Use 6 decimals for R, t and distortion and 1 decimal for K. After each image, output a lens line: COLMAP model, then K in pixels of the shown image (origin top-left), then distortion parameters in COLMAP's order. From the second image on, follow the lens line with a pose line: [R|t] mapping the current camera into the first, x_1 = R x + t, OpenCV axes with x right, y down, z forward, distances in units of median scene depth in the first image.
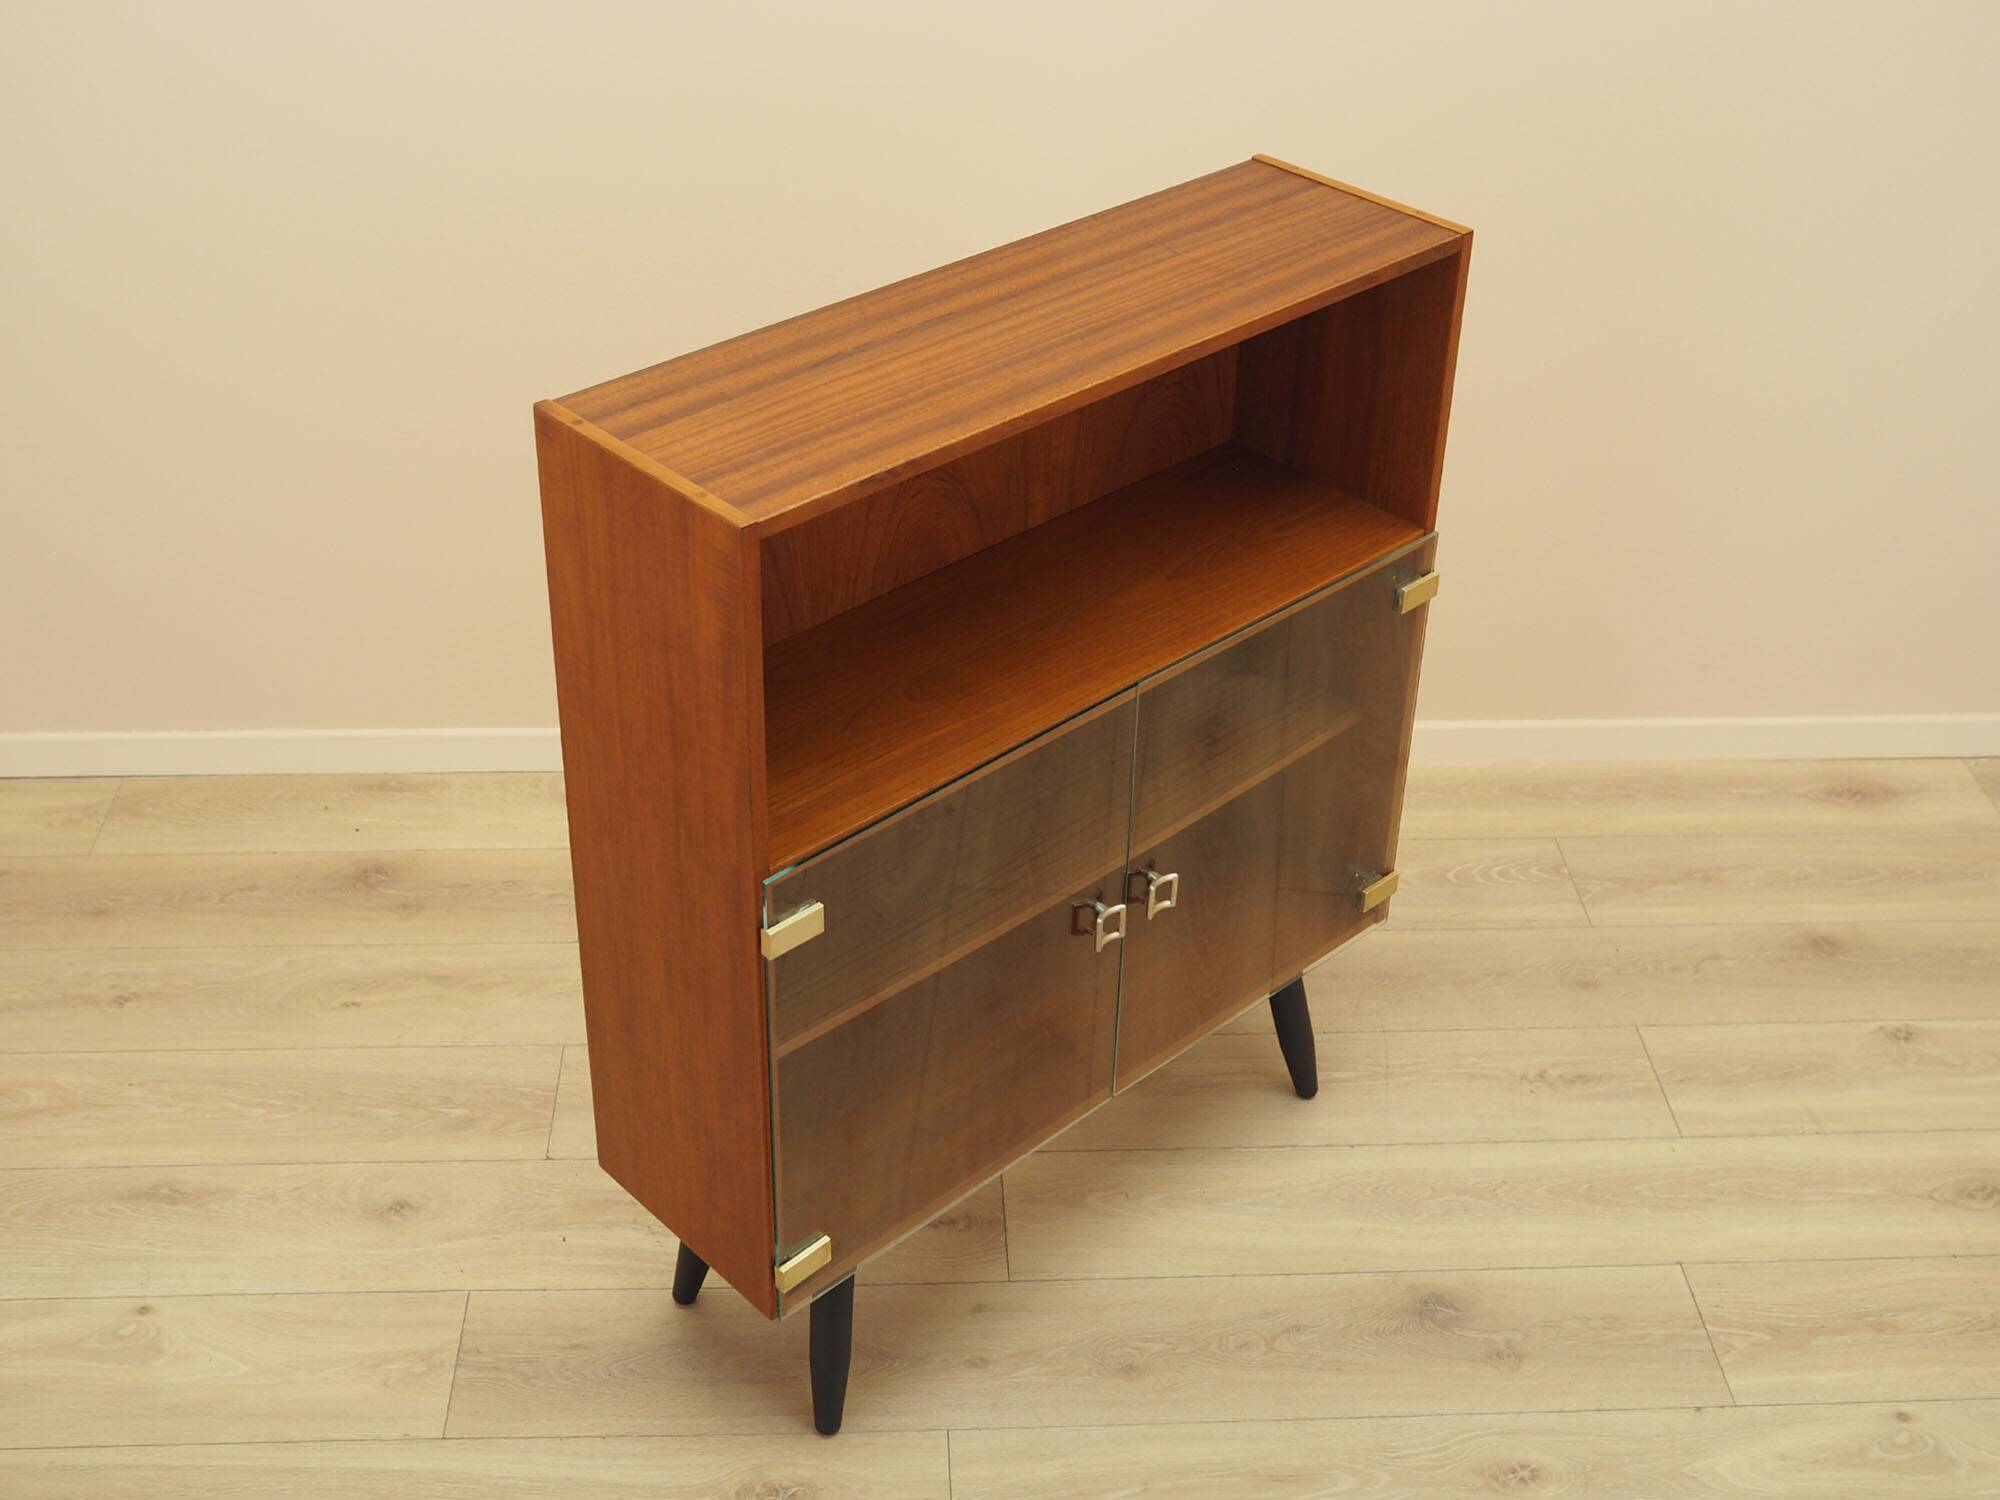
lens RADIAL K [[2402.0, 0, 1000.6], [0, 2402.0, 736.1], [0, 0, 1]] dist [-0.040500, 0.000000]
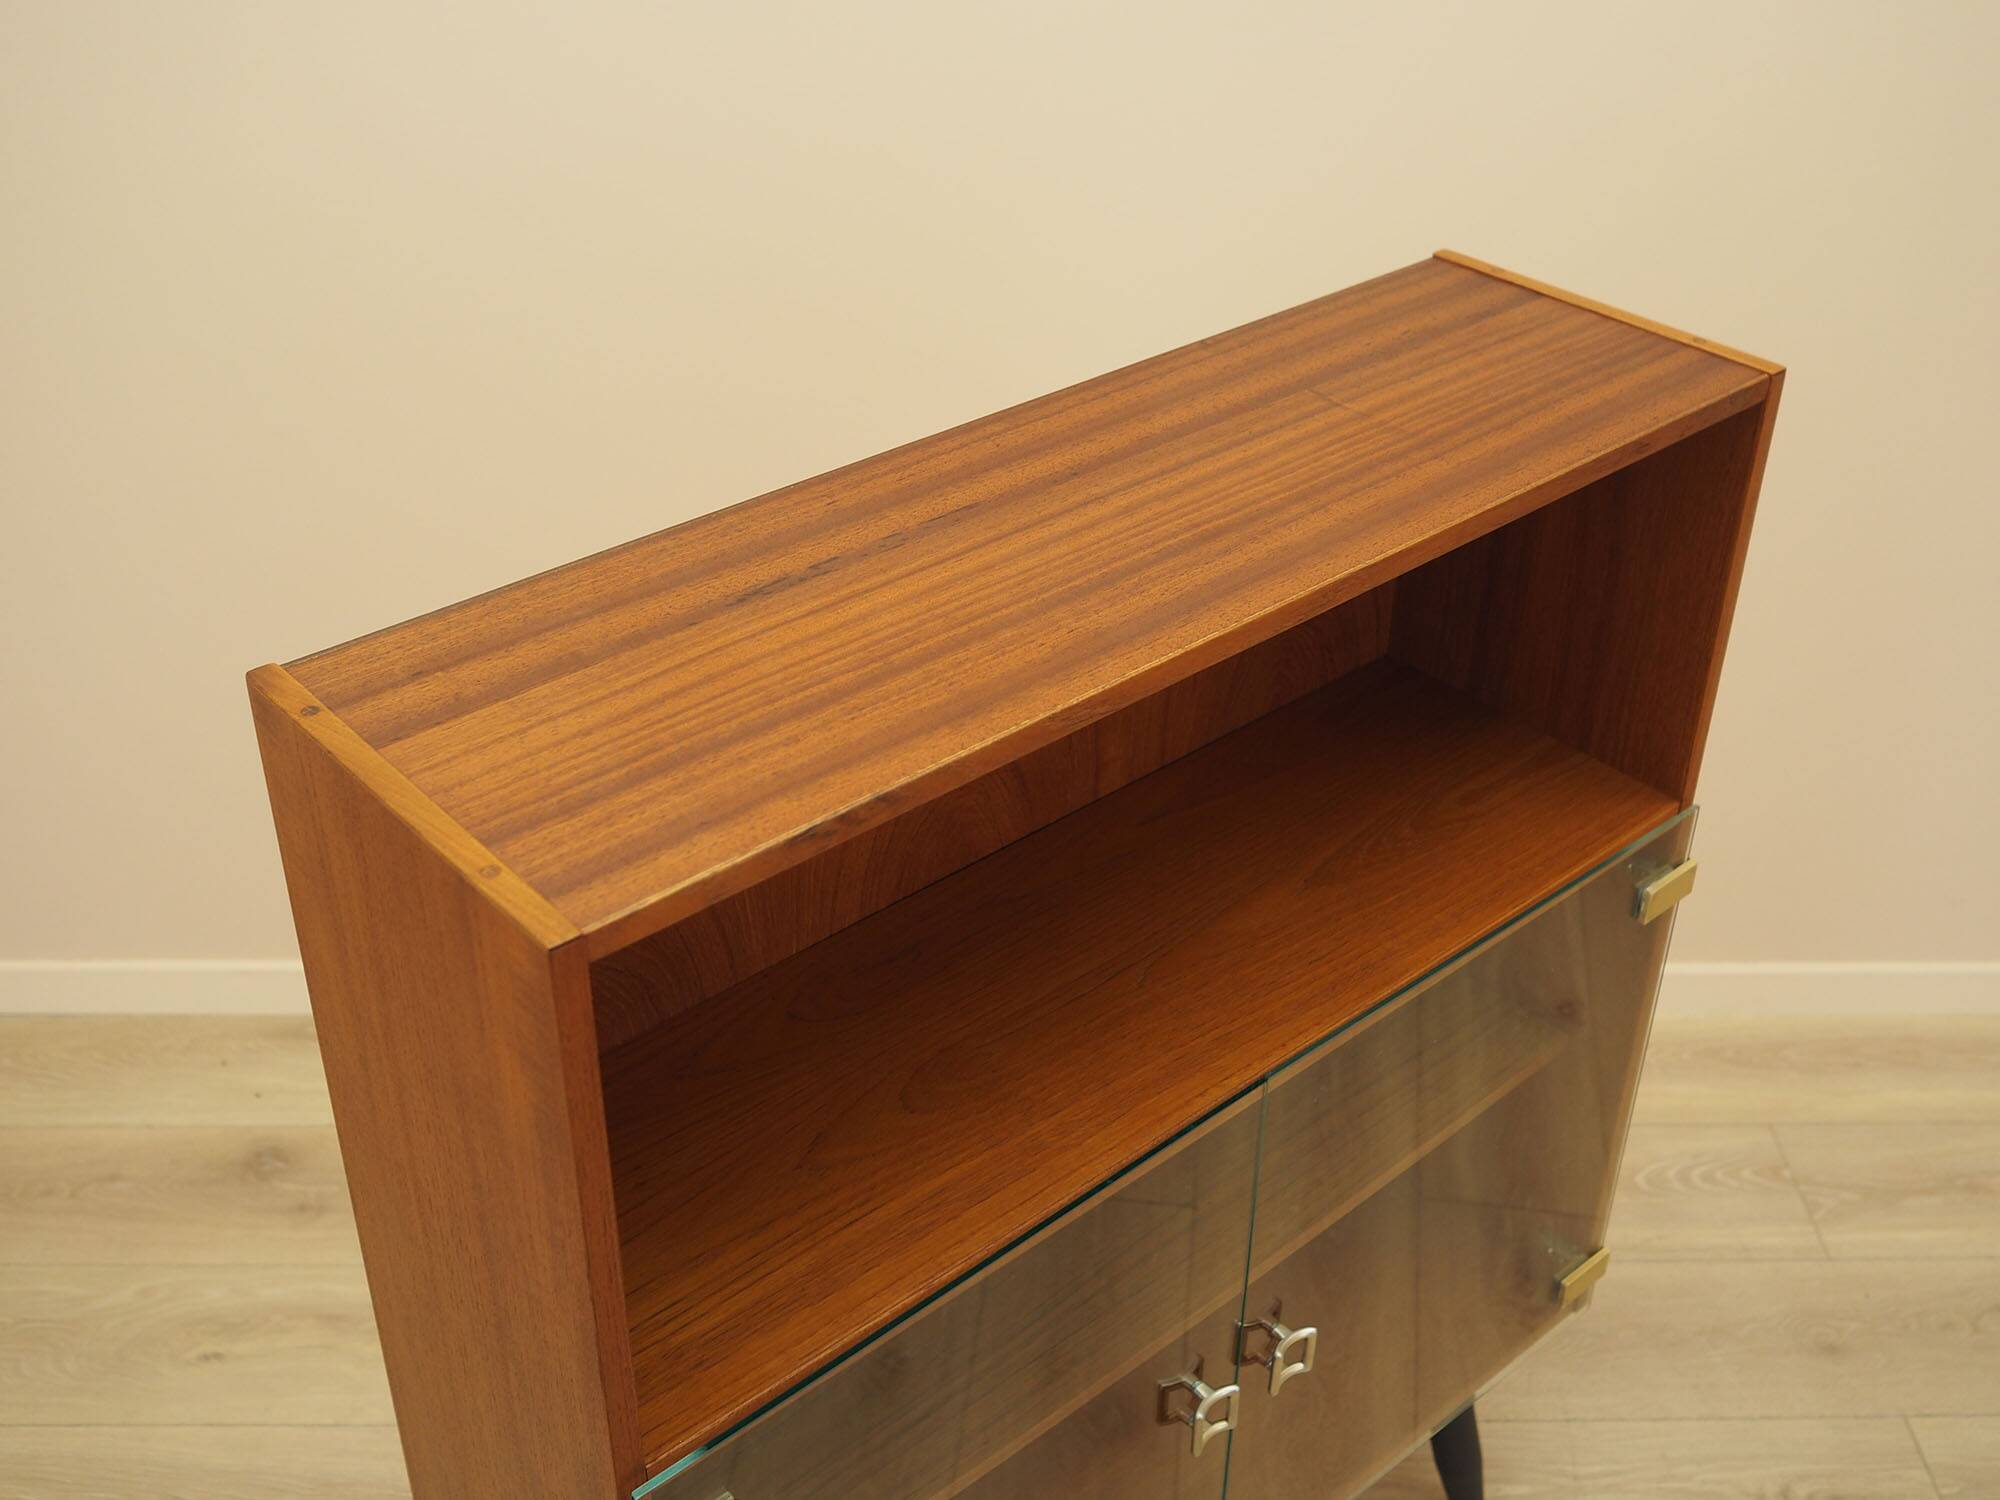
lens RADIAL K [[2162.9, 0, 1031.8], [0, 2162.9, 785.9], [0, 0, 1]] dist [-0.025768, 0.000000]
pose [[0.999641, 0.010818, -0.024525, 0.007669], [-0.010734, 0.999936, 0.003564, -0.096433], [0.024562, -0.003299, 0.999693, 0.403534]]
